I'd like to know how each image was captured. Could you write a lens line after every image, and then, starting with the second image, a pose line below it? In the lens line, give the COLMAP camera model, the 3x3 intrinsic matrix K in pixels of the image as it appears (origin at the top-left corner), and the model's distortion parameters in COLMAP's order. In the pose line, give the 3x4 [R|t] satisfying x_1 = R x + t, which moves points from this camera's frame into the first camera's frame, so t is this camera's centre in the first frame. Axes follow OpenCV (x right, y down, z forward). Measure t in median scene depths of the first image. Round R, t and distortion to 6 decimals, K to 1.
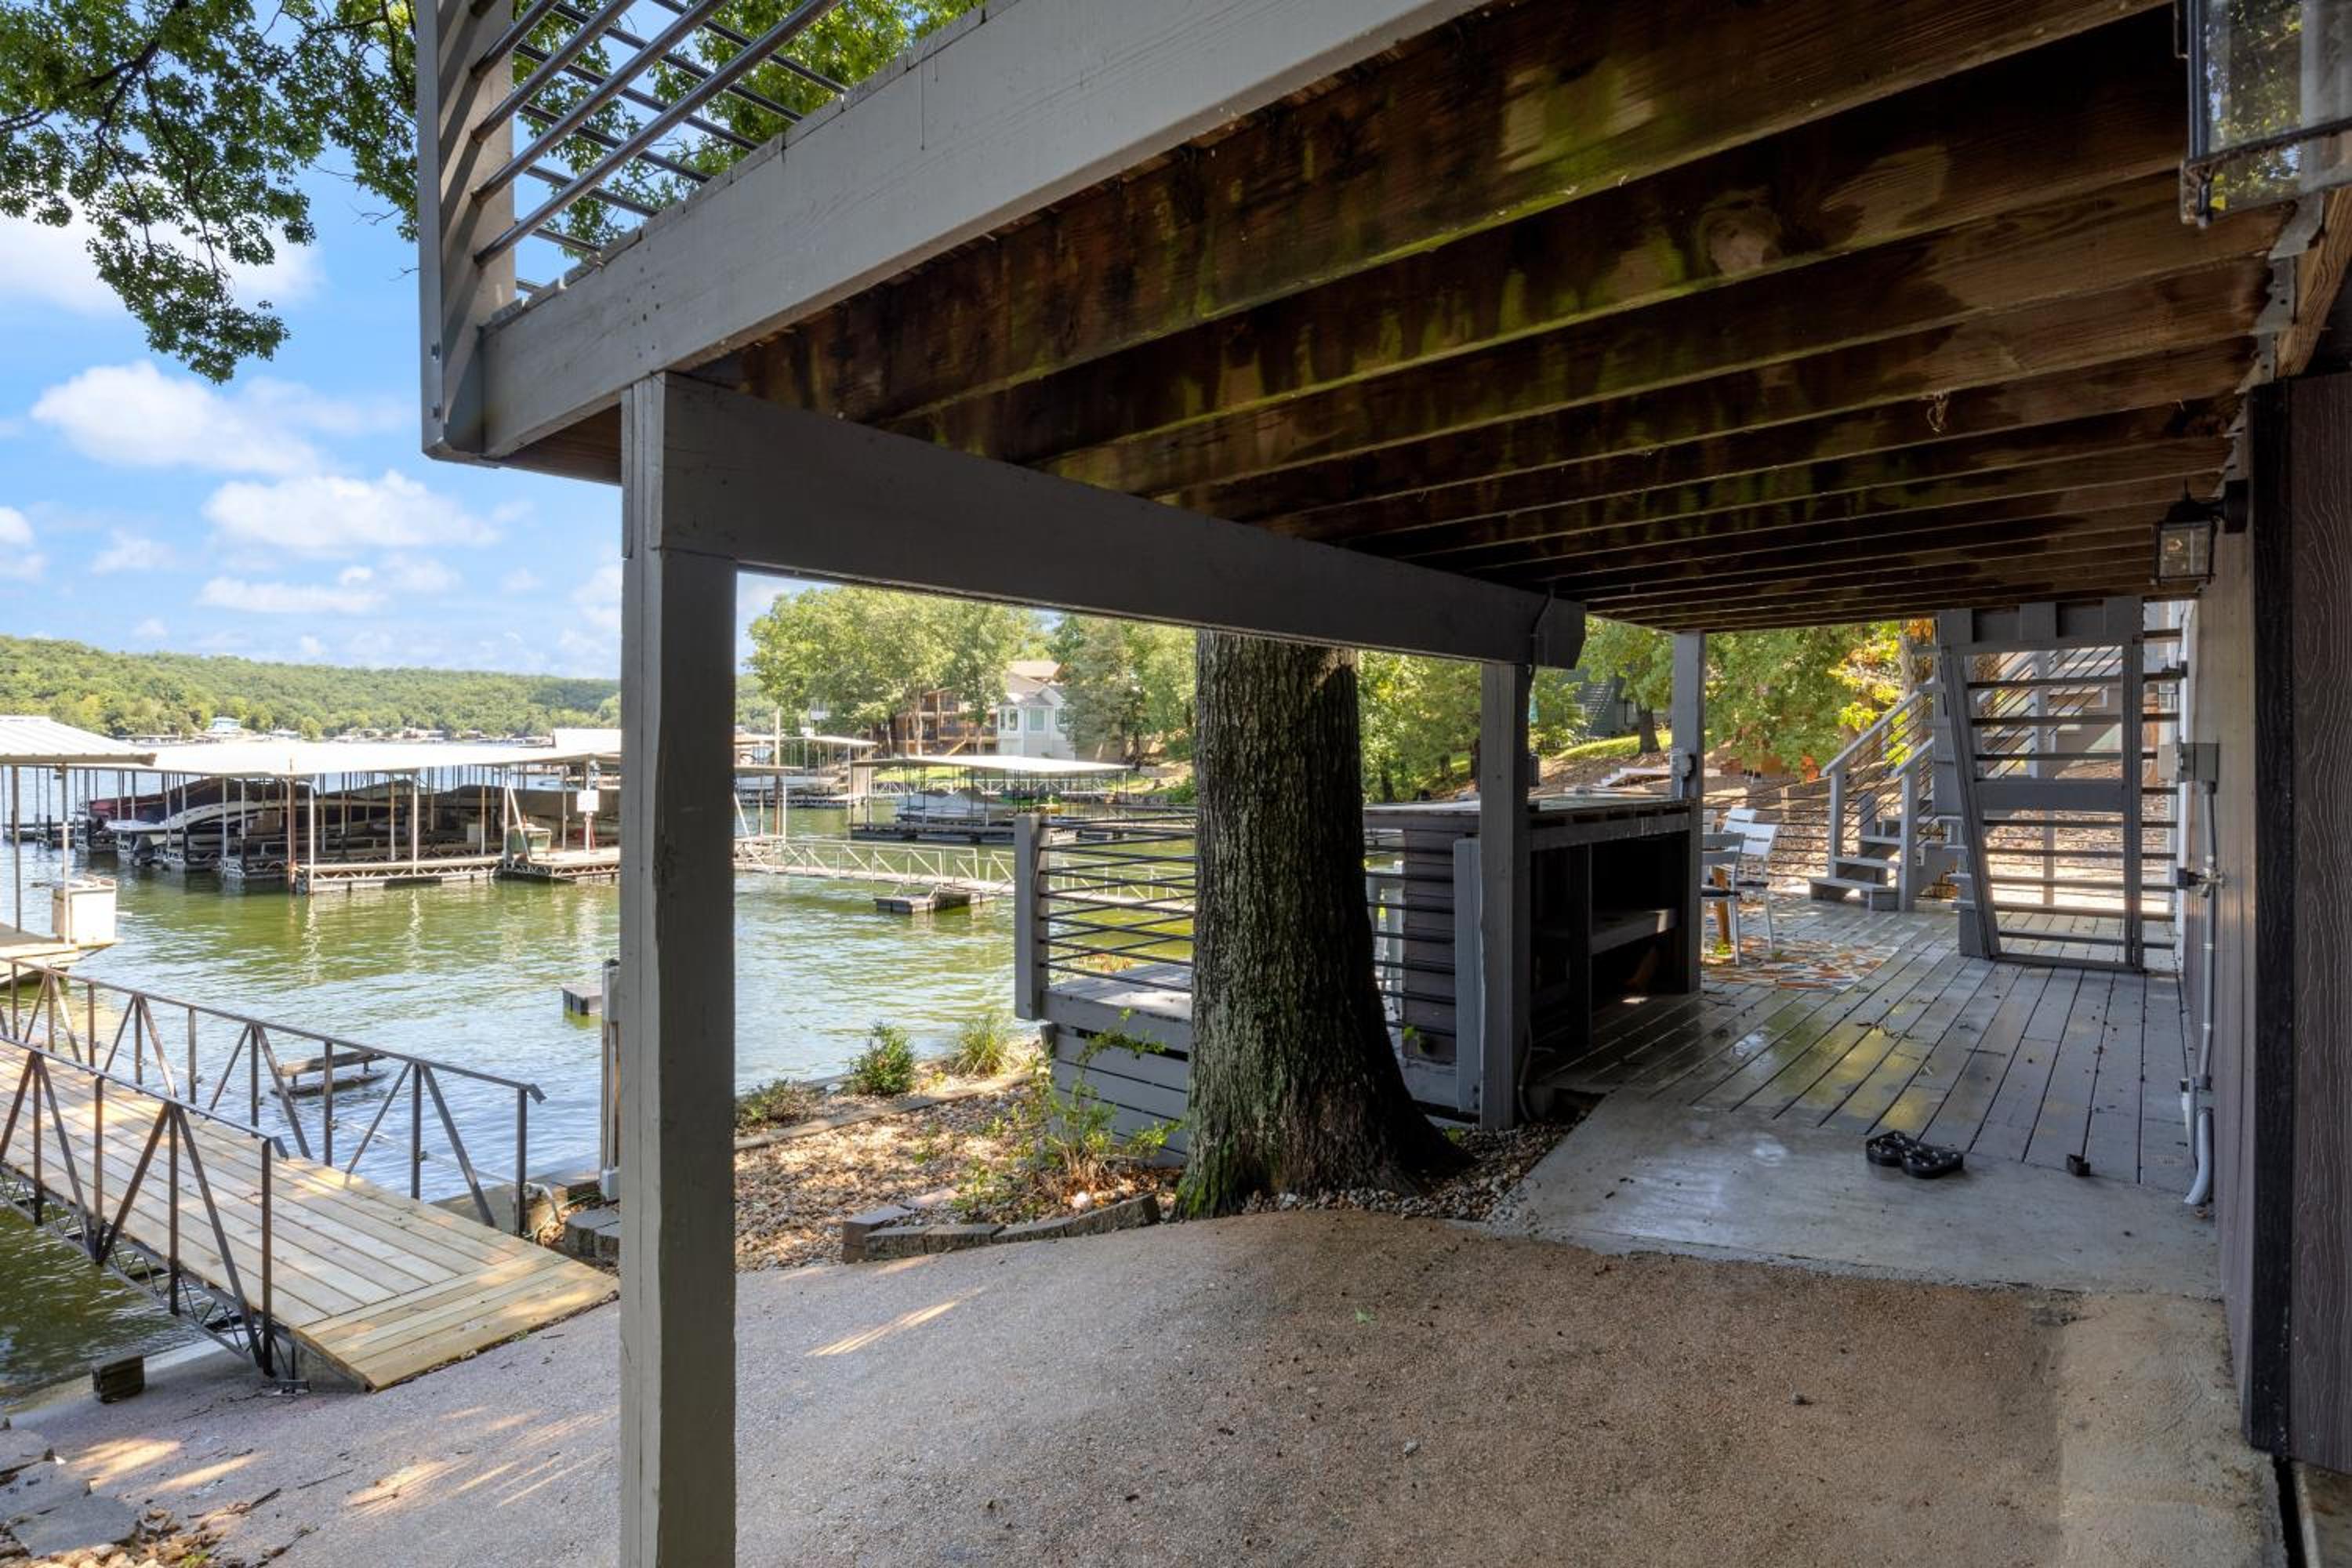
lens RADIAL K [[1179.4, 0, 1169.9], [0, 1179.4, 754.9], [0, 0, 1]] dist [-0.000339, -0.005942]
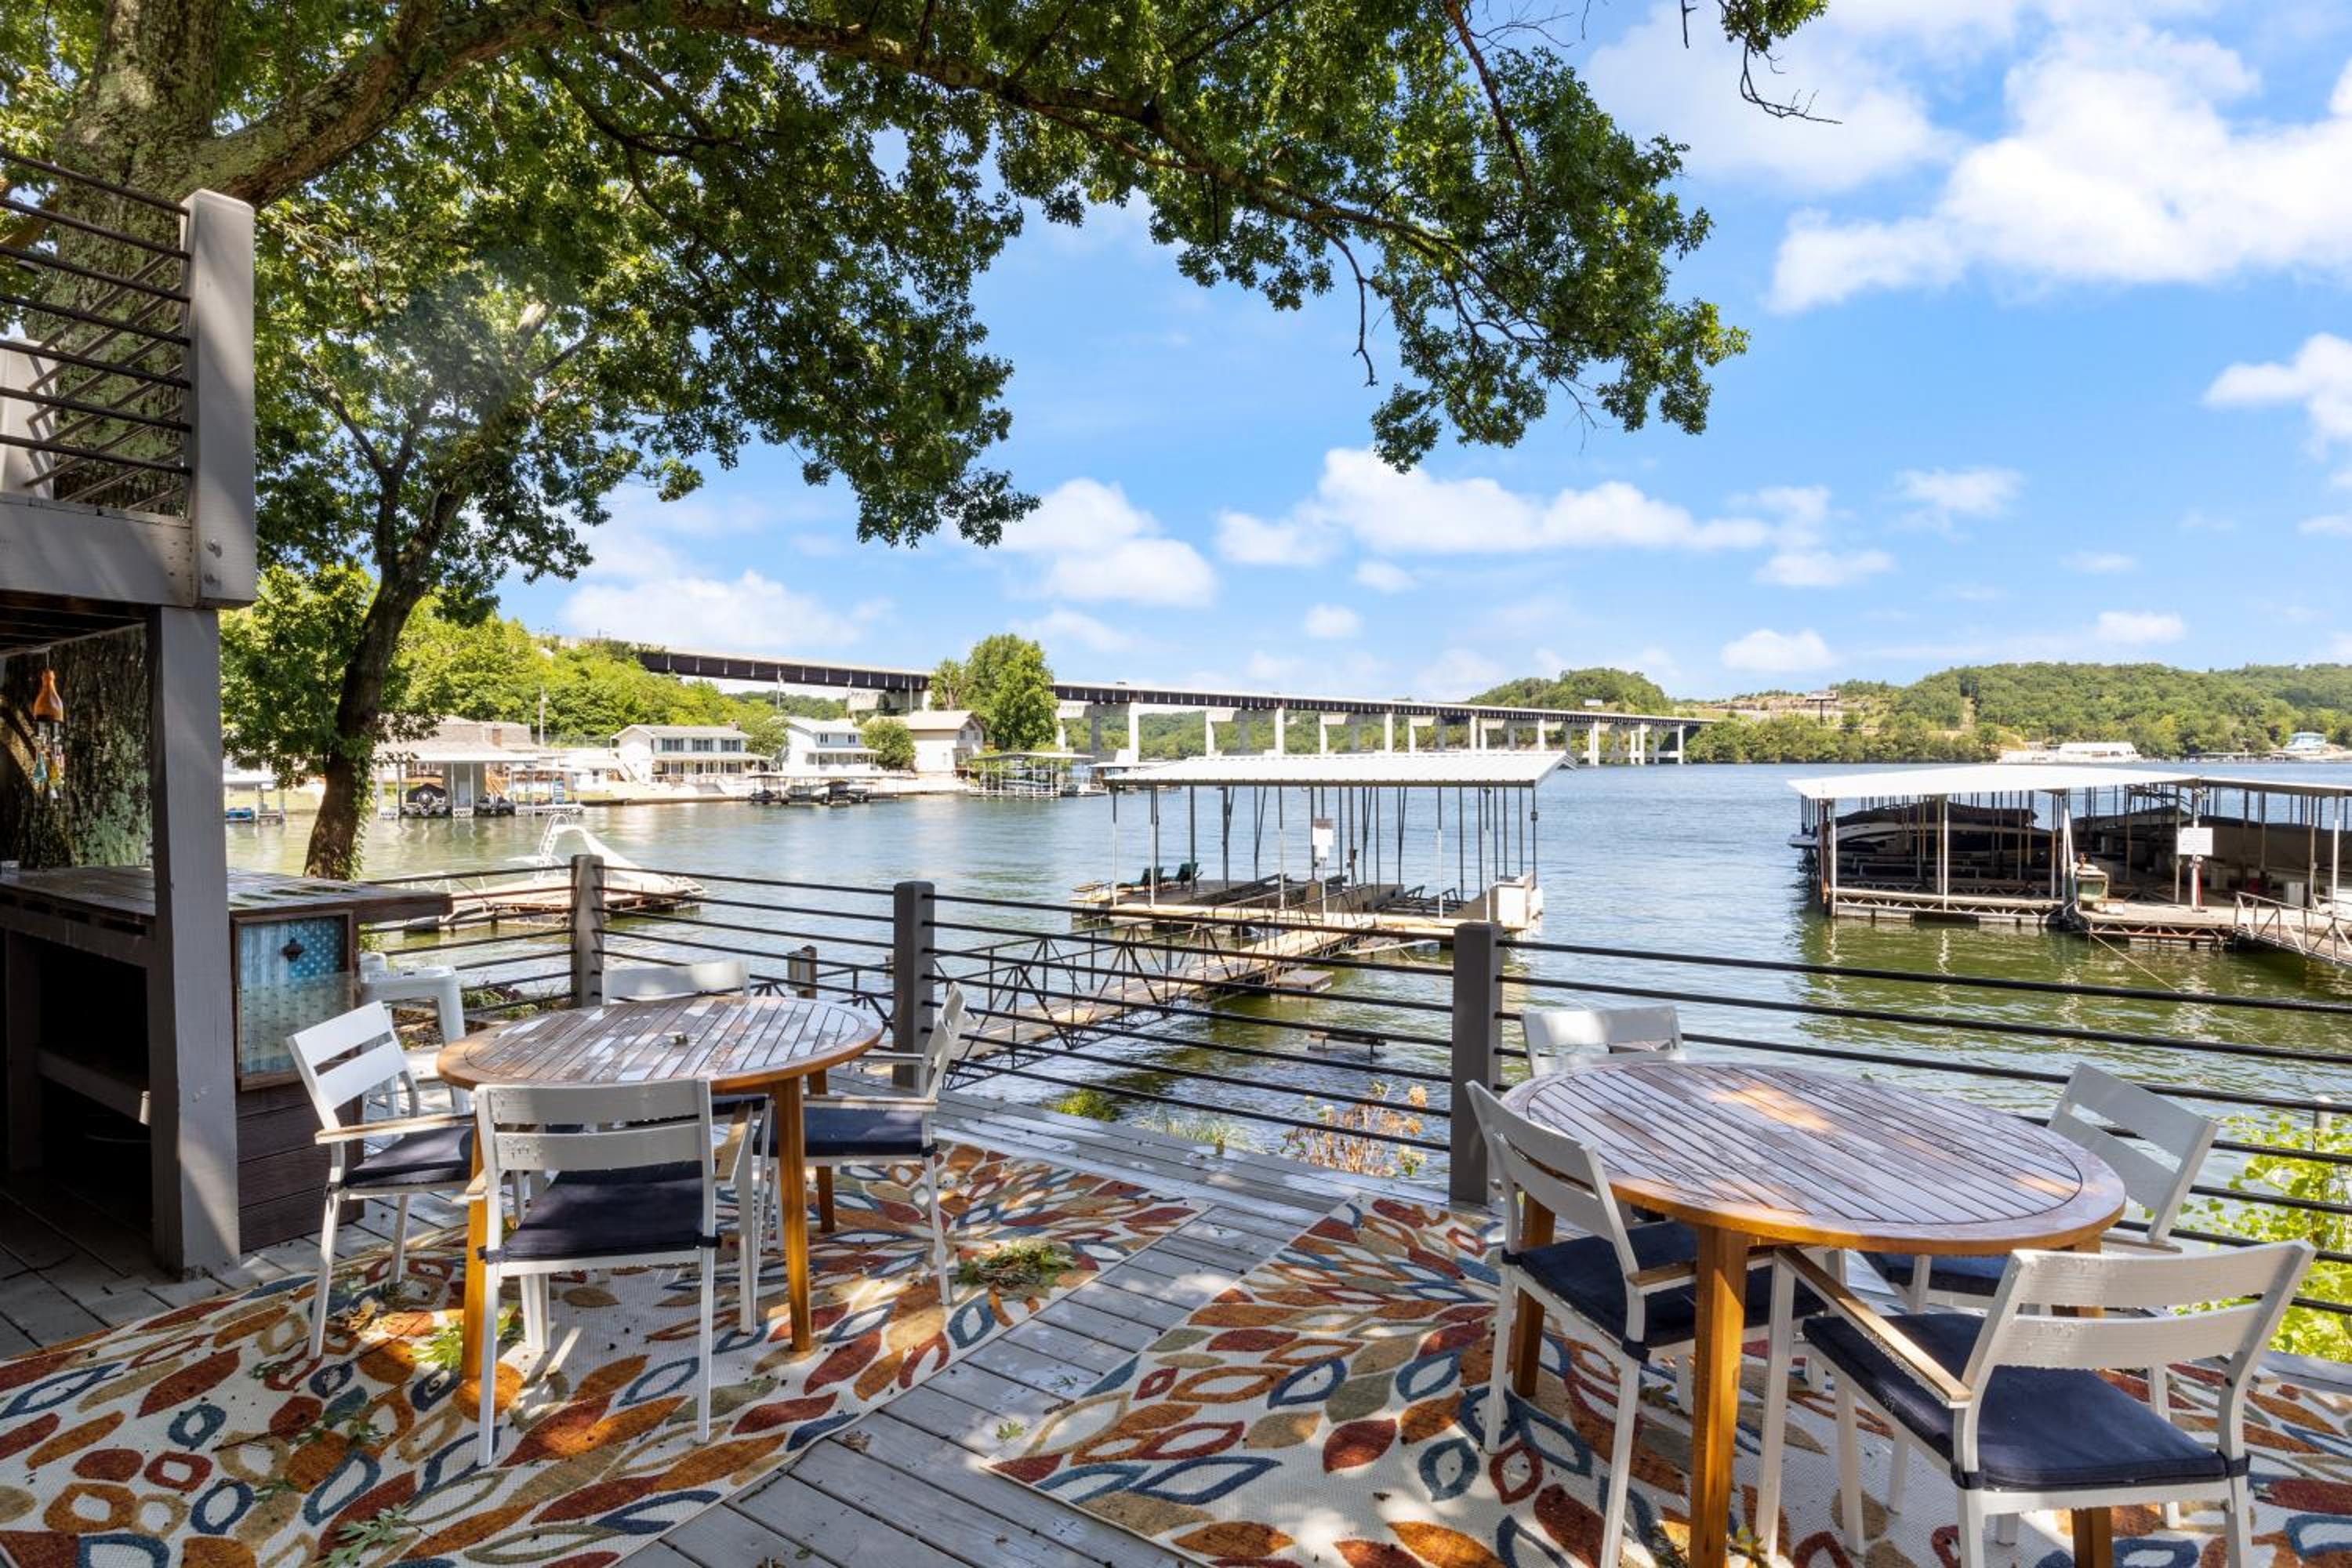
lens RADIAL K [[1195.7, 0, 1163.7], [0, 1195.7, 776.1], [0, 0, 1]] dist [-0.006276, 0.000636]
pose [[0.115618, 0.003092, -0.993289, 0.206056], [-0.000536, 0.999995, 0.003051, -0.005335], [0.993294, 0.000180, 0.115619, 0.276930]]
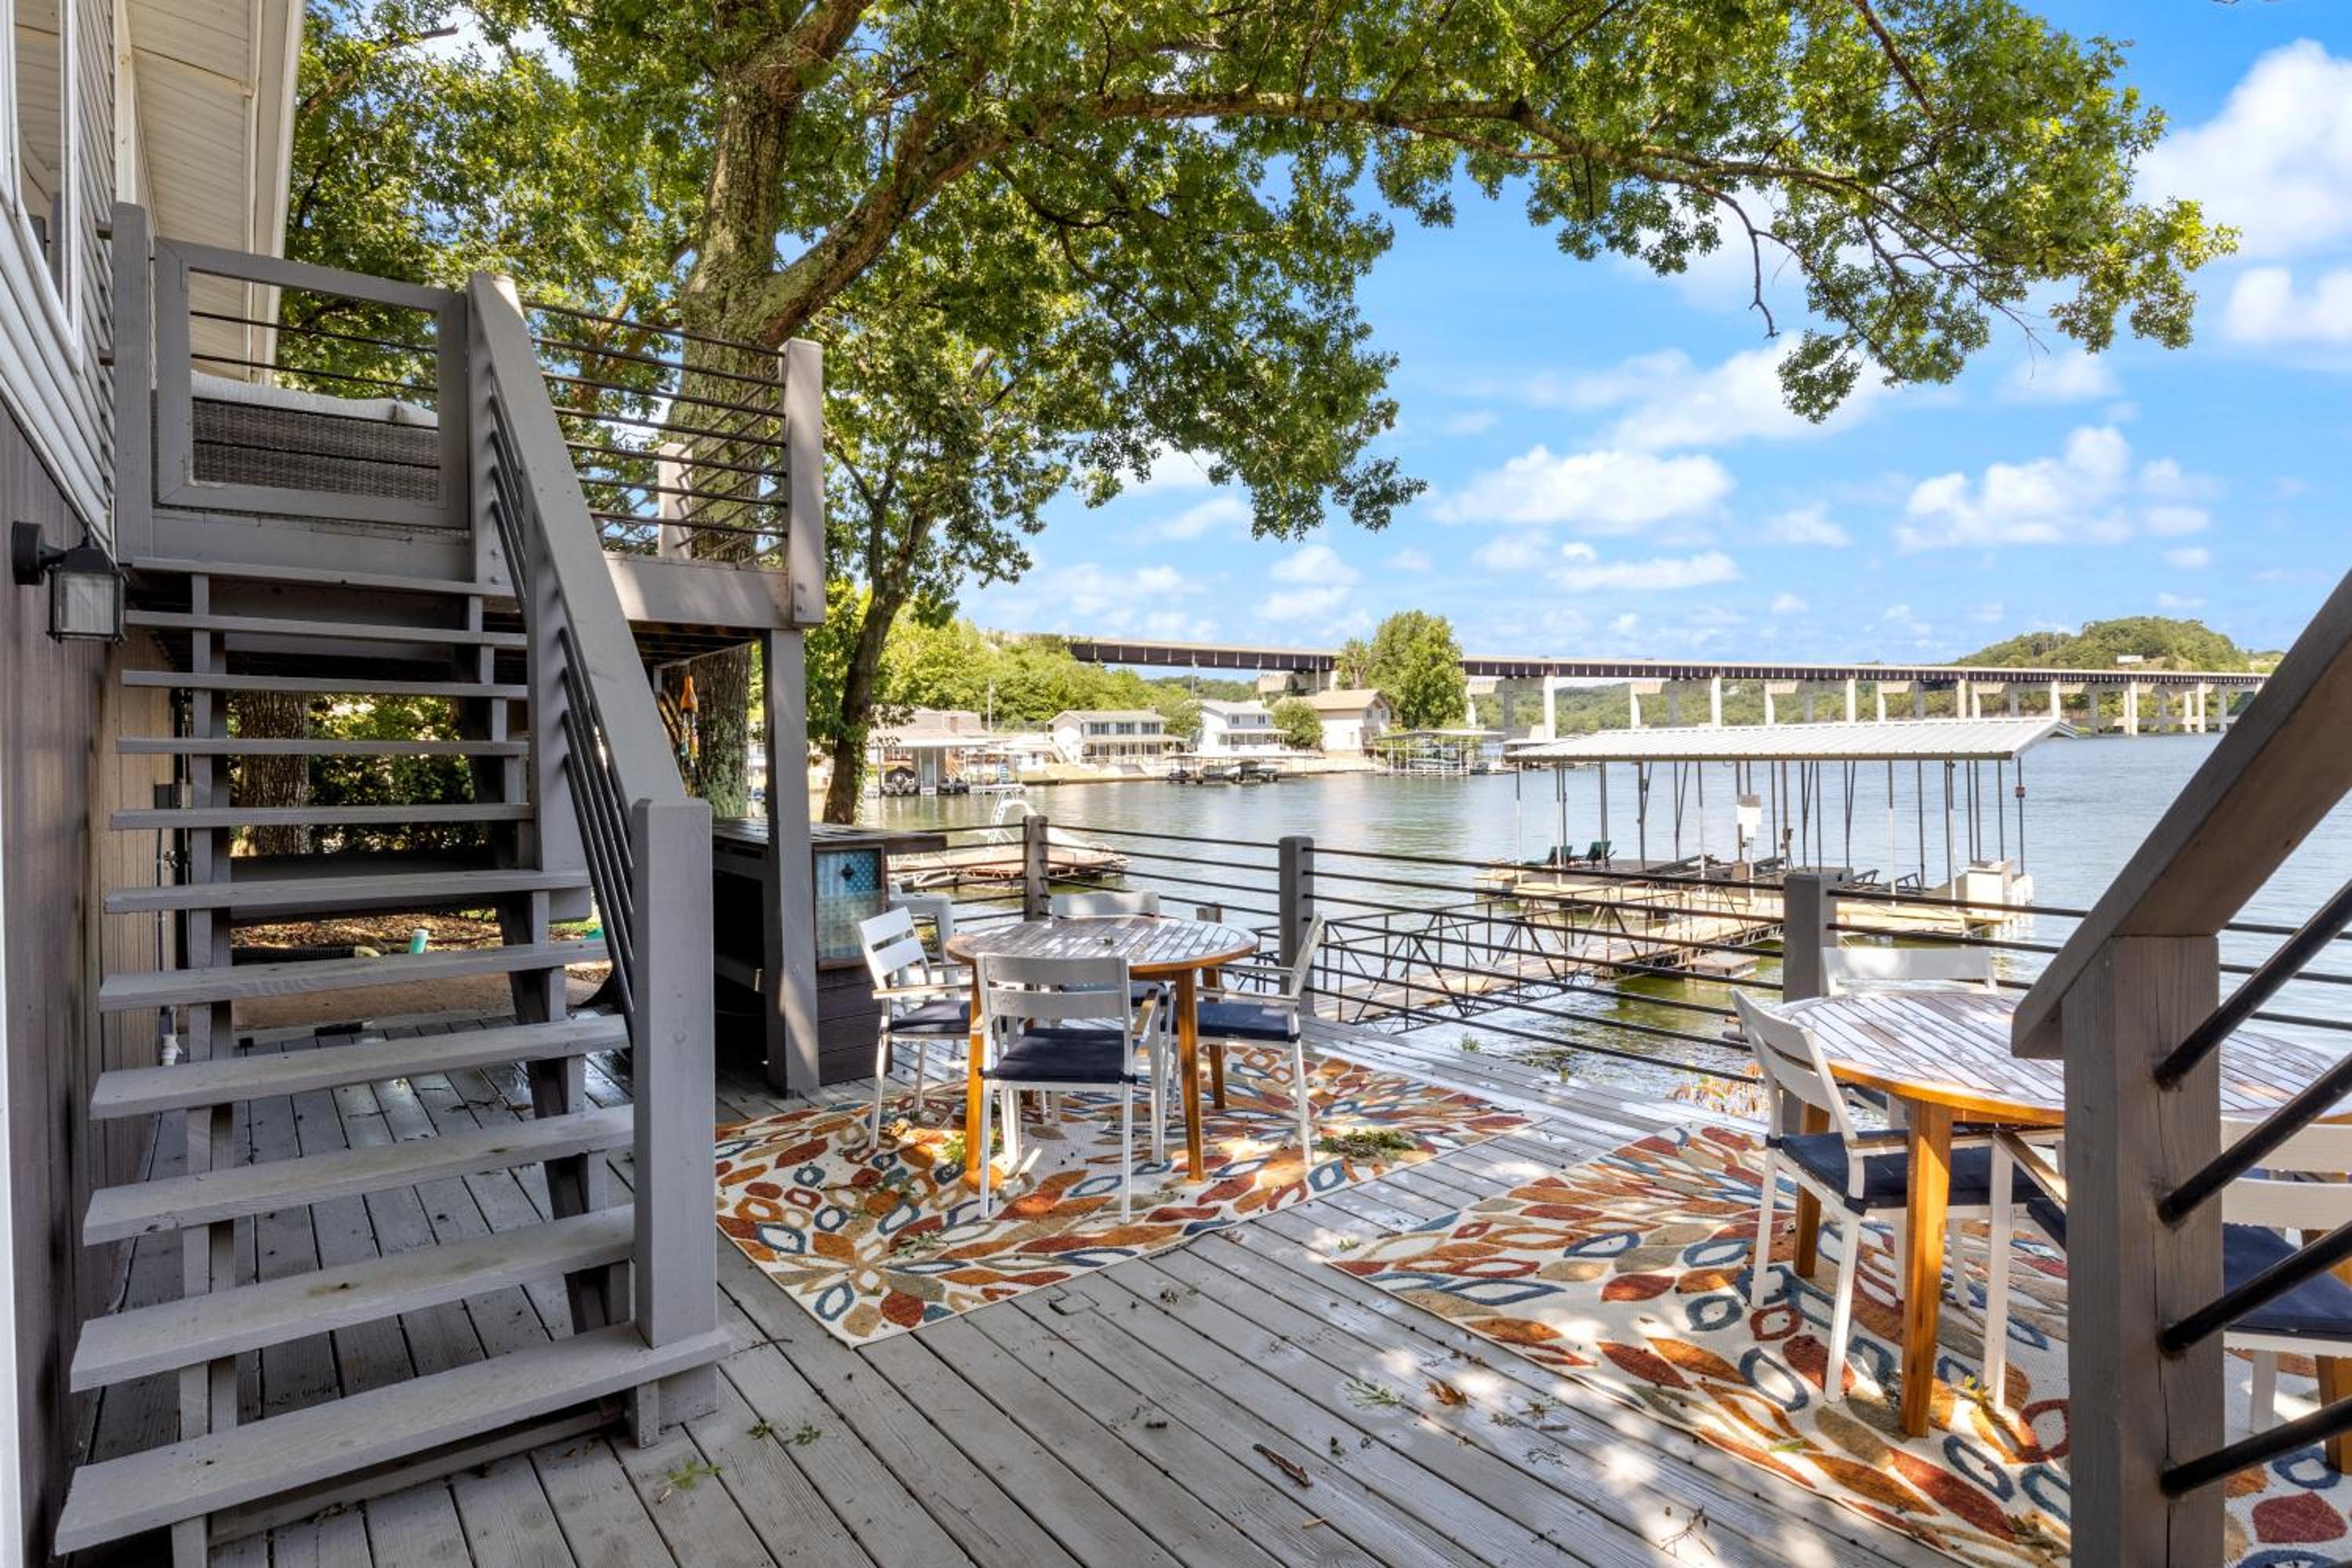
lens RADIAL K [[1204.9, 0, 1178.7], [0, 1204.9, 754.7], [0, 0, 1]] dist [-0.003025, 0.000910]
pose [[-0.207325, 0.003076, -0.978267, 0.230844], [0.010549, 0.999944, 0.000909, -0.003578], [0.978215, -0.010132, -0.207346, 0.283812]]
